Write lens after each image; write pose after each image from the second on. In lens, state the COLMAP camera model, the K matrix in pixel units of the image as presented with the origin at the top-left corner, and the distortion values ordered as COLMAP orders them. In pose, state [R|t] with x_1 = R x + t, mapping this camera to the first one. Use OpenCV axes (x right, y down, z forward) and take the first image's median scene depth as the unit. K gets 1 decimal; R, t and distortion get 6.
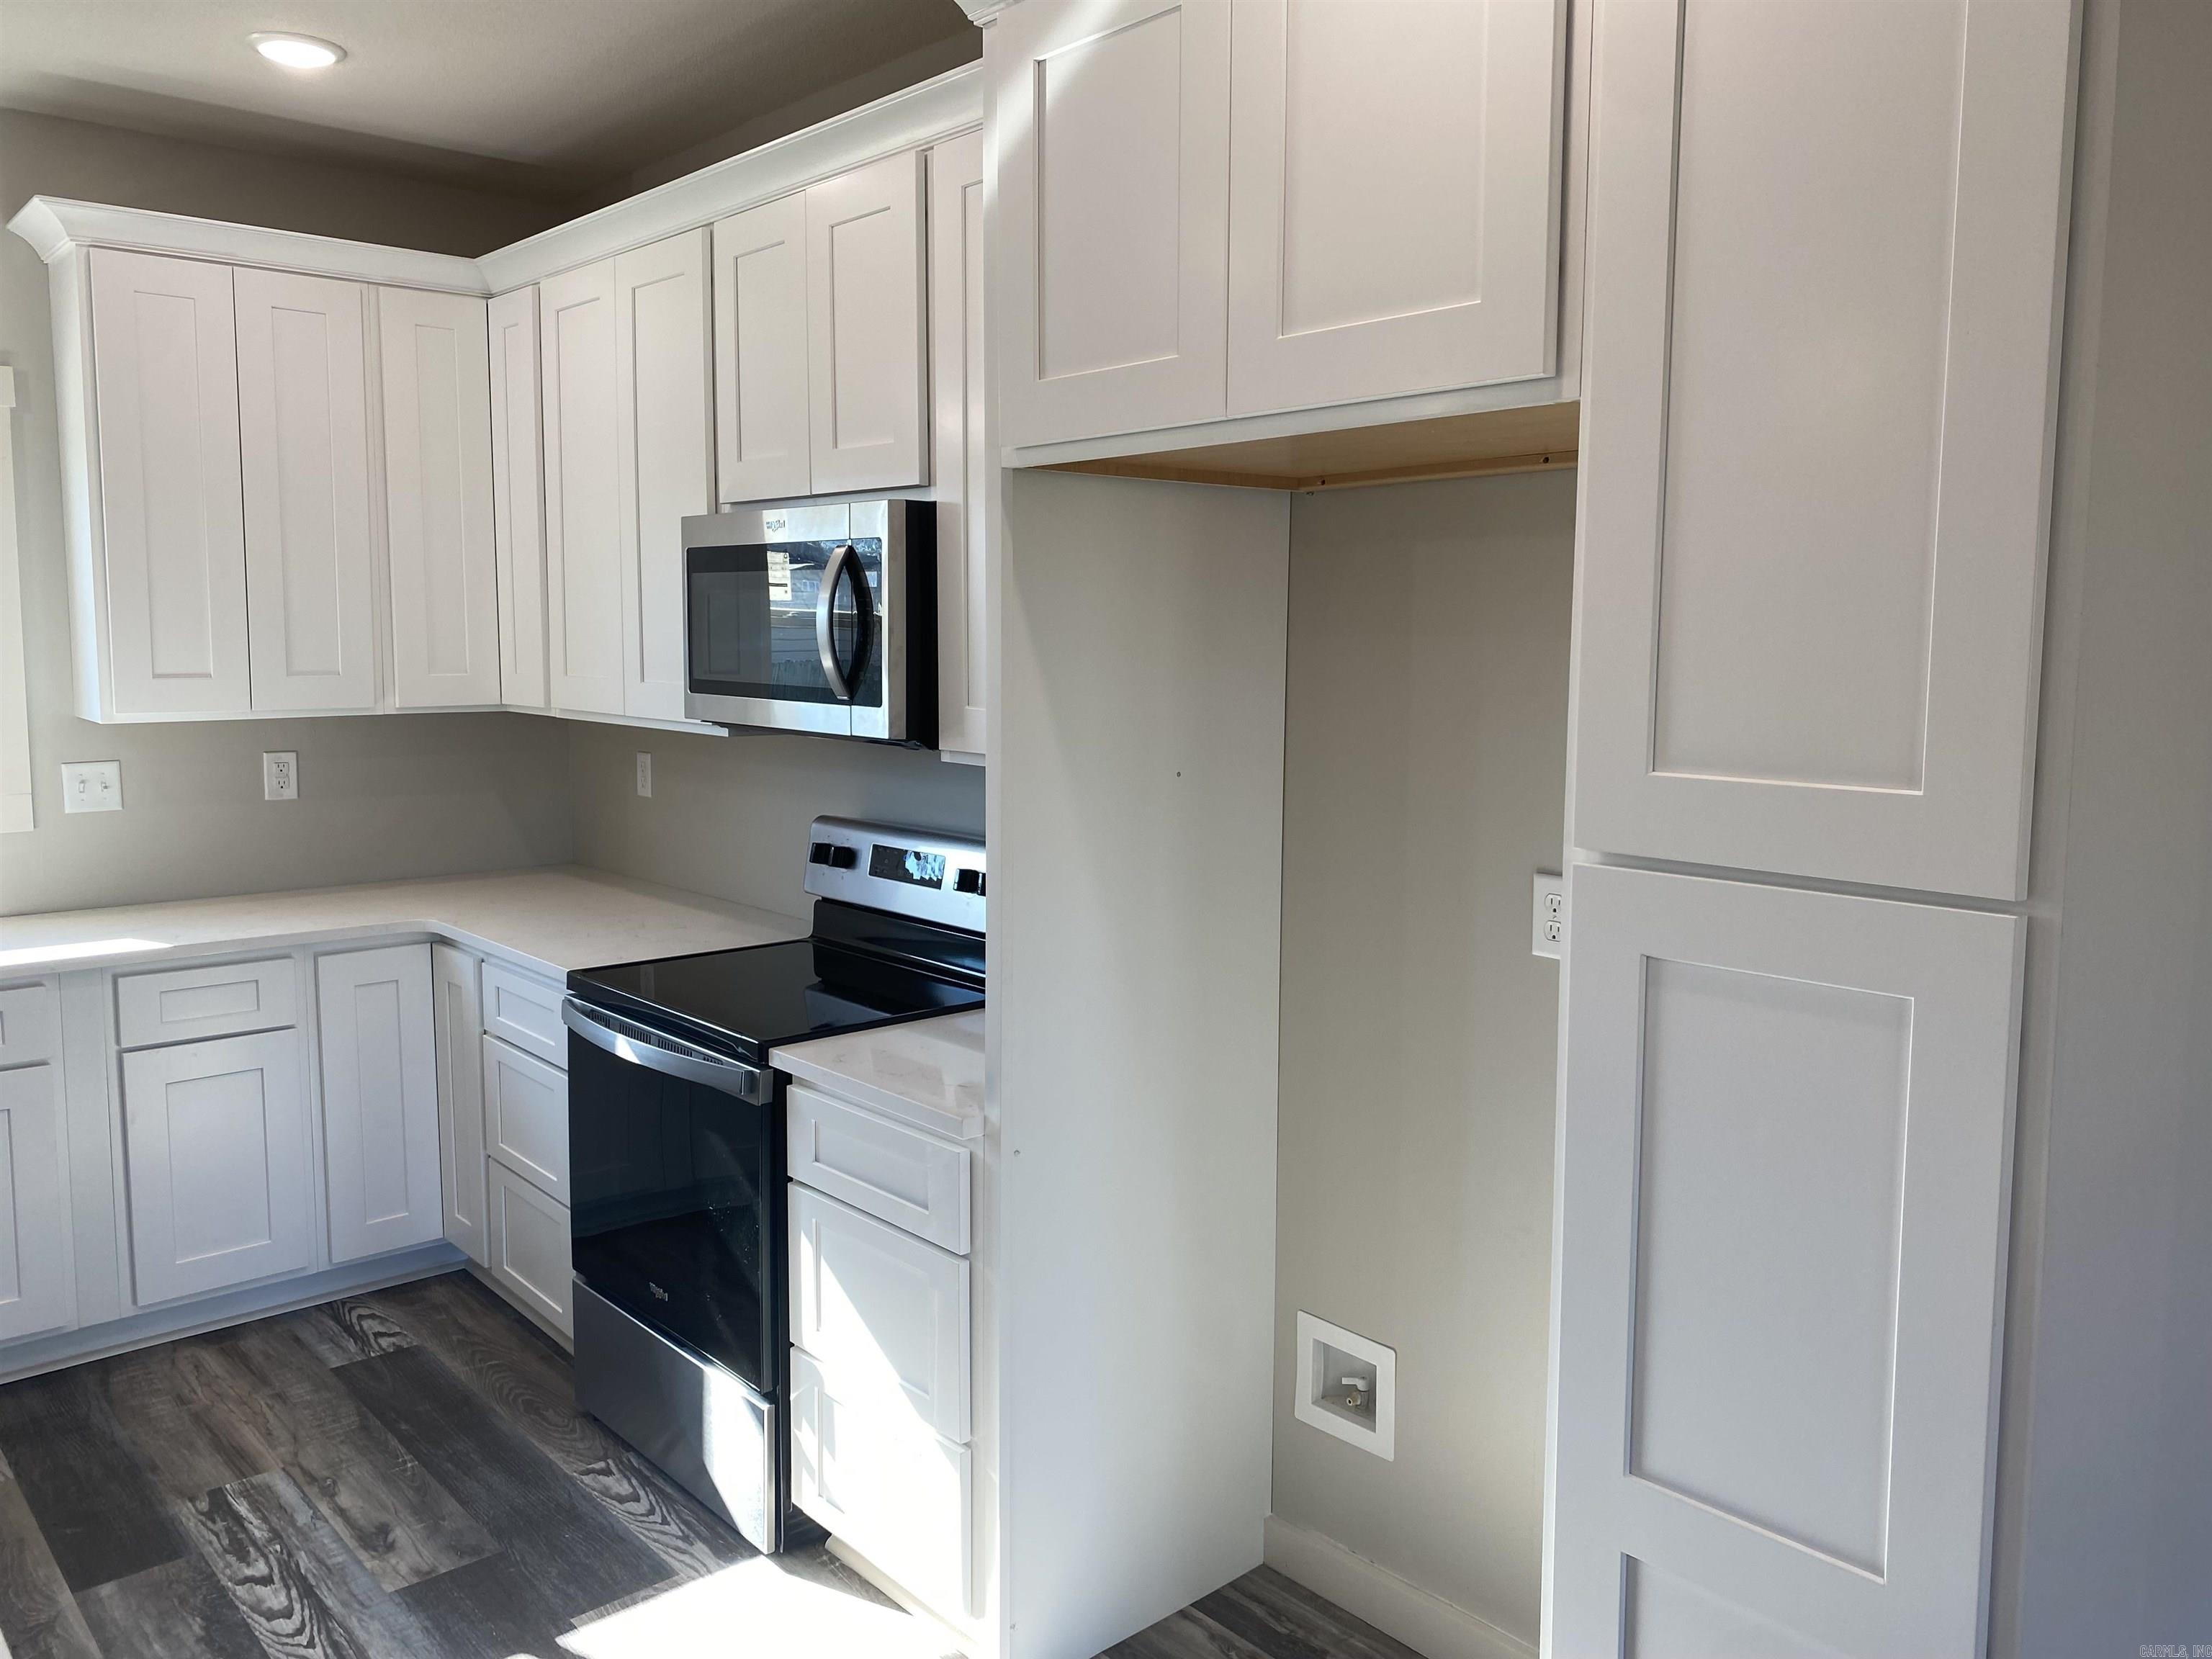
lens RADIAL K [[1692.3, 0, 1117.0], [0, 1692.3, 819.6], [0, 0, 1]] dist [0.049807, -0.044953]
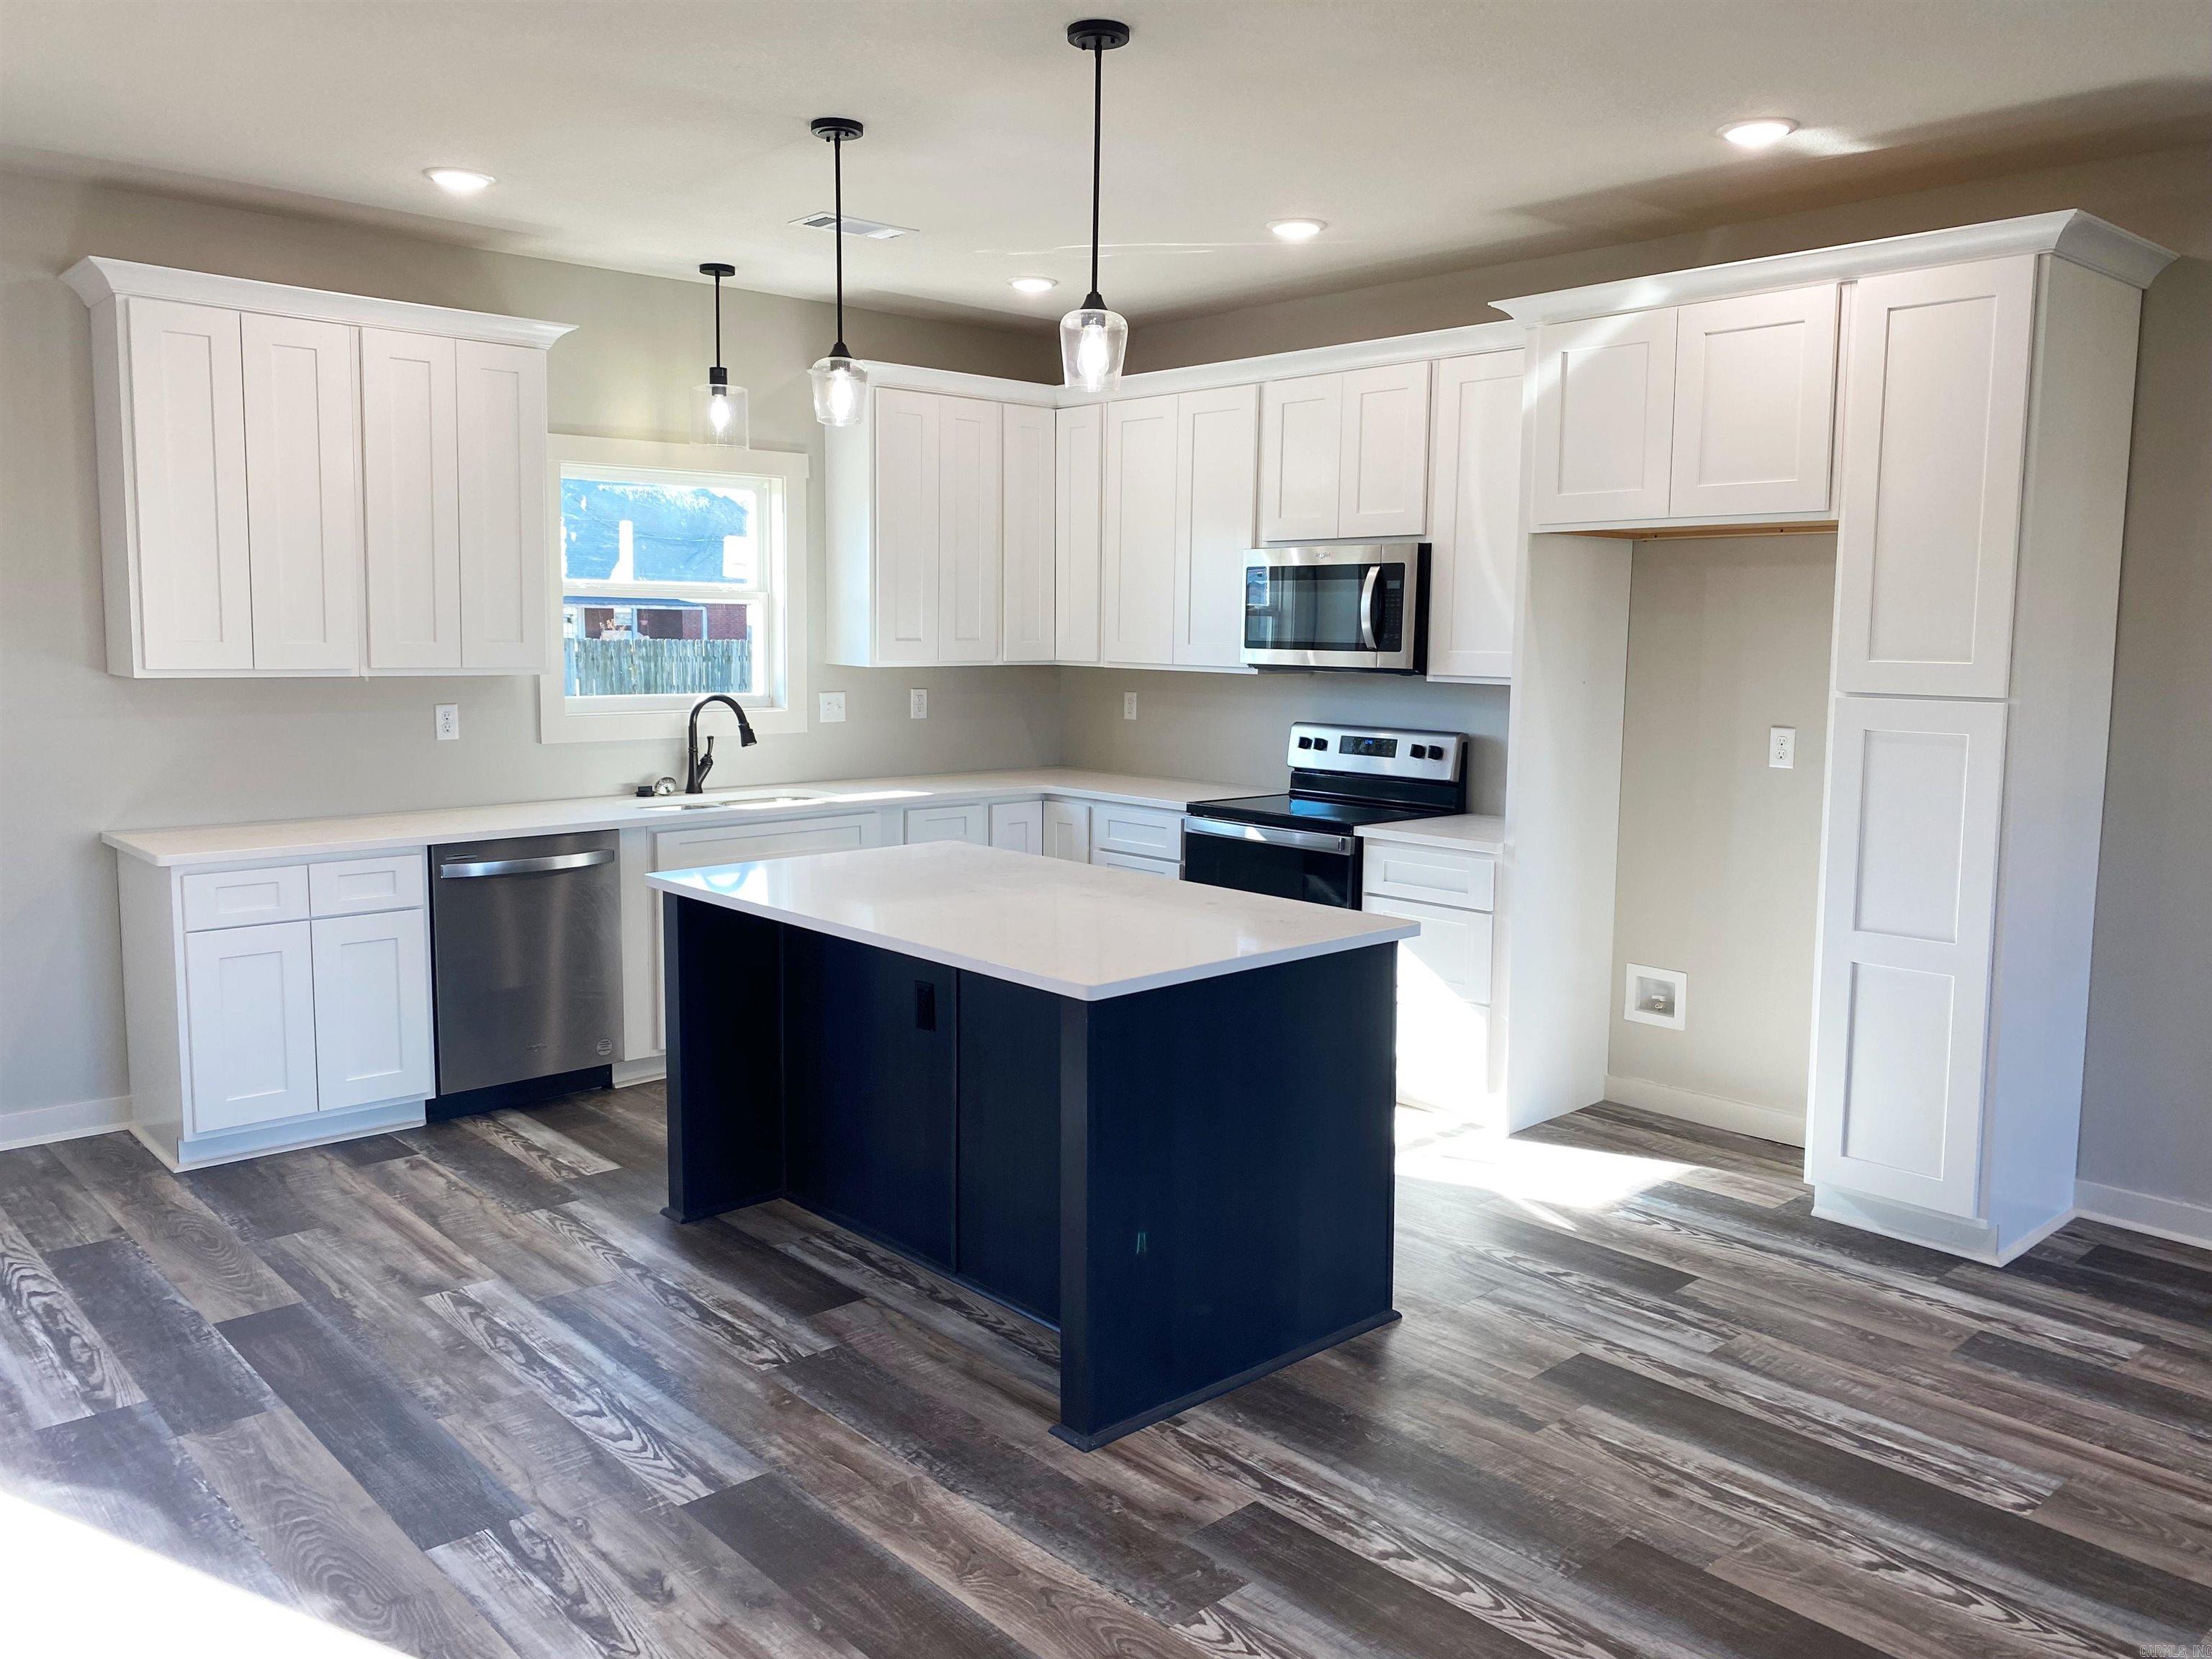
lens RADIAL K [[1692.3, 0, 1124.6], [0, 1692.3, 811.8], [0, 0, 1]] dist [0.049807, -0.044953]
pose [[0.999750, 0.004315, 0.021916, -0.445447], [-0.004236, 0.999984, -0.003674, 0.110105], [-0.021932, 0.003580, 0.999753, -0.807203]]
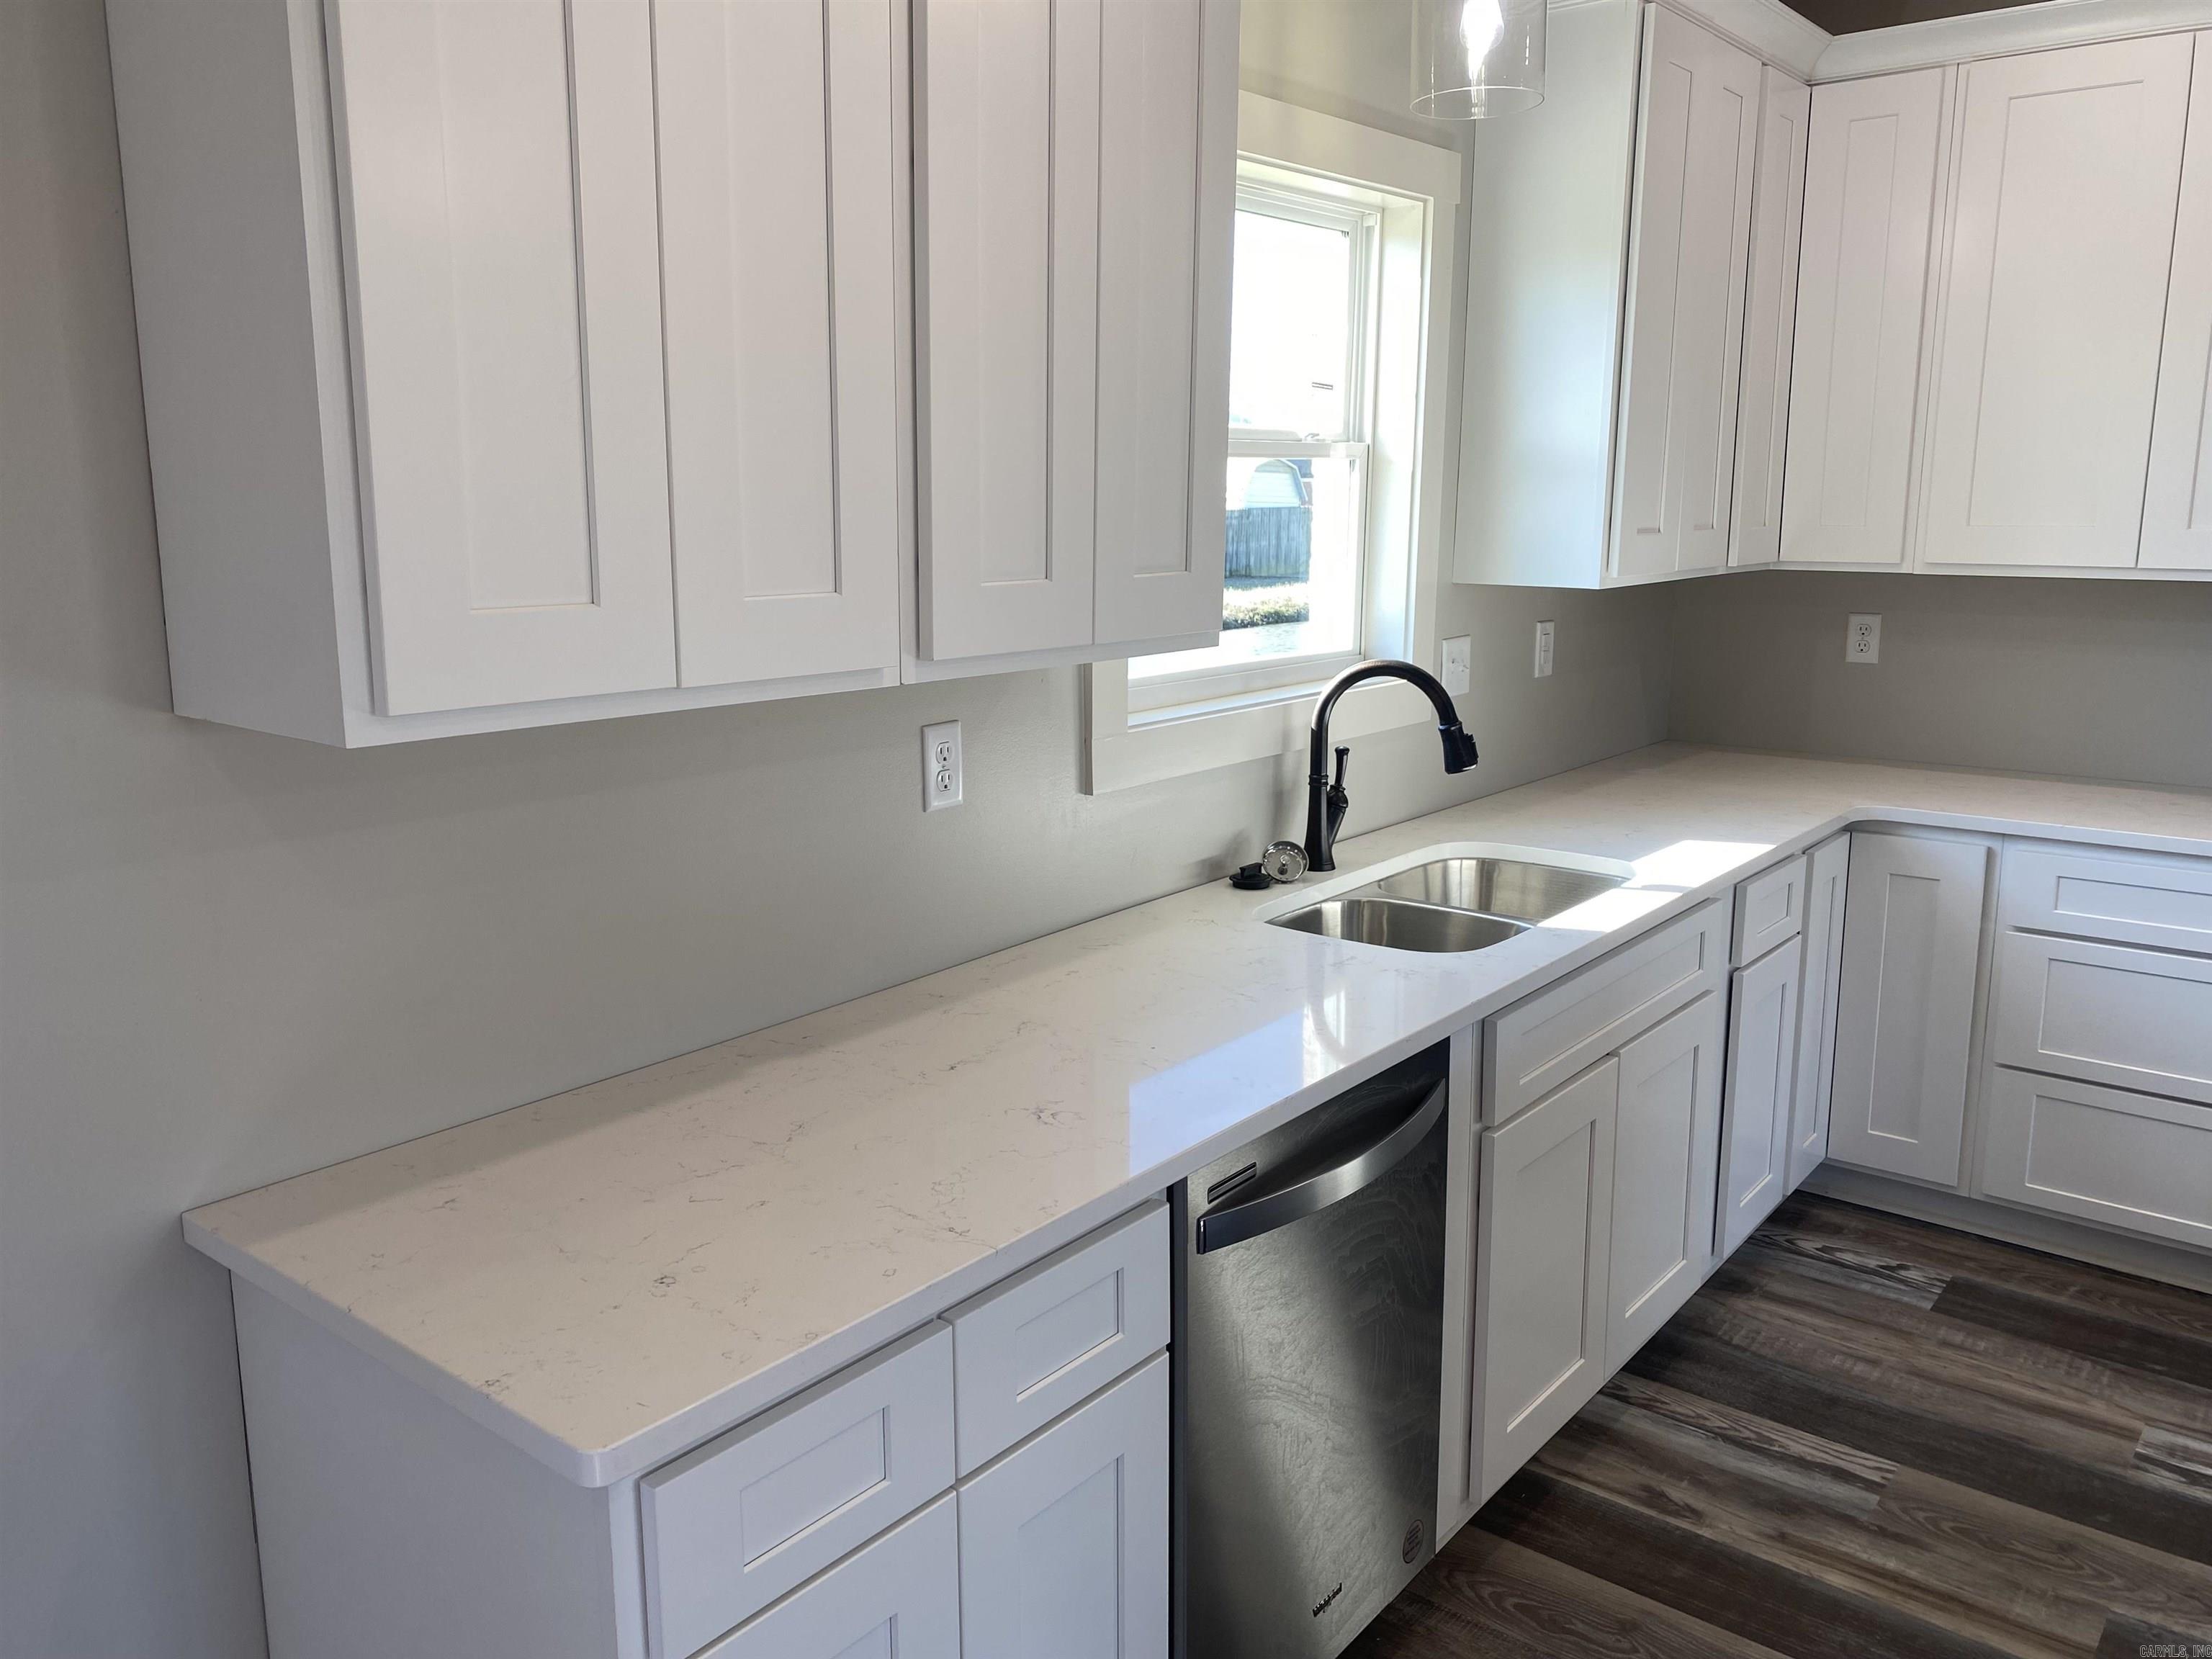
lens RADIAL K [[1692.3, 0, 1095.8], [0, 1692.3, 809.9], [0, 0, 1]] dist [0.049807, -0.044953]
pose [[0.983646, -0.038865, 0.175867, -1.171939], [0.025804, 0.996777, 0.075958, -0.020438], [-0.178252, -0.070178, 0.981479, 0.249198]]
